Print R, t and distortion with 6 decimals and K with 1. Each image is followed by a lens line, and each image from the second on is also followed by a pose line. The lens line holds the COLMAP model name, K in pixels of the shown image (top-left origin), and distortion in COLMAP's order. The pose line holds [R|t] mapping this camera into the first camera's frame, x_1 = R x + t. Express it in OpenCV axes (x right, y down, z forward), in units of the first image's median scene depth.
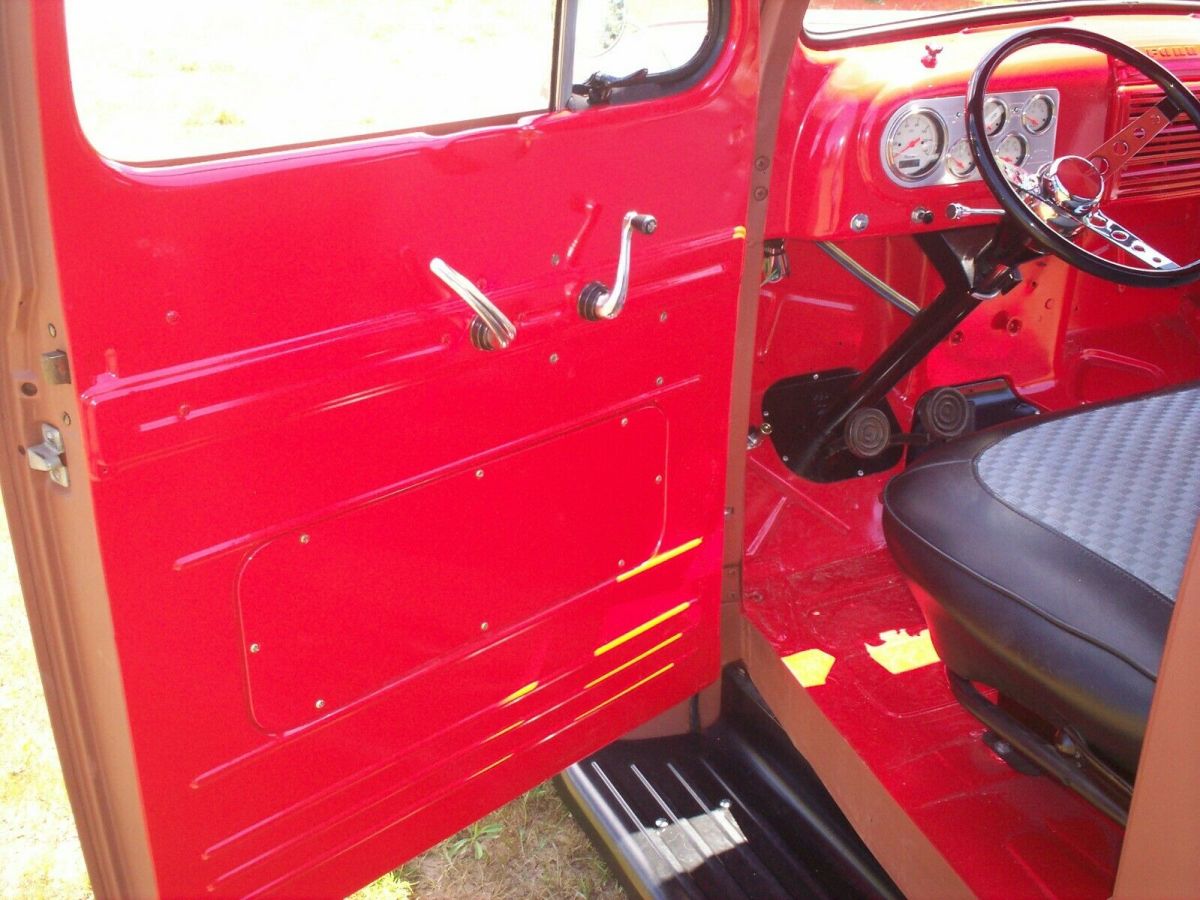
lens RADIAL K [[1276.4, 0, 584.2], [0, 1276.4, 449.8], [0, 0, 1]] dist [0.163612, -0.343928]
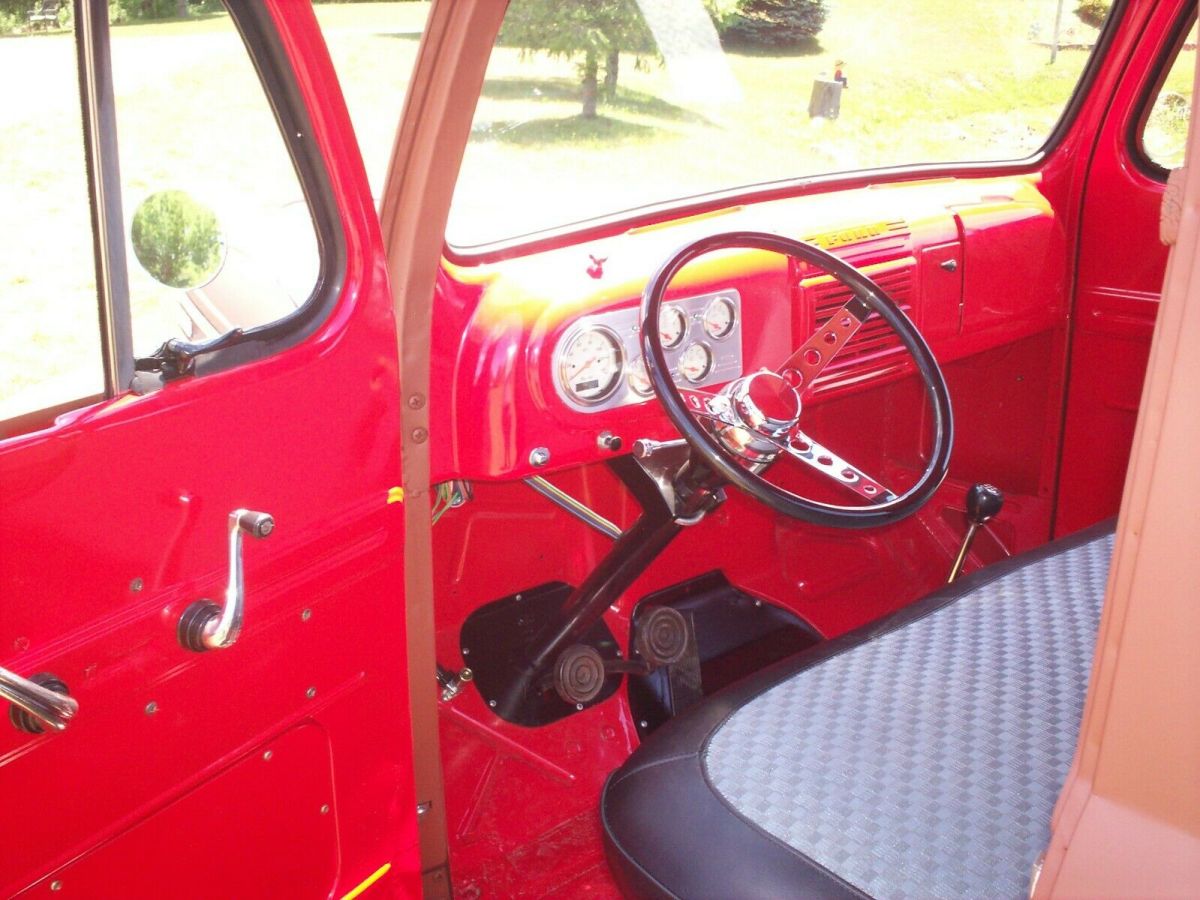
lens RADIAL K [[1276.4, 0, 584.2], [0, 1276.4, 449.8], [0, 0, 1]] dist [0.163612, -0.343928]
pose [[0.972763, -0.093803, 0.211975, 0.064276], [0.111539, 0.991053, -0.073296, -0.117161], [-0.203203, 0.094943, 0.974523, 0.171760]]
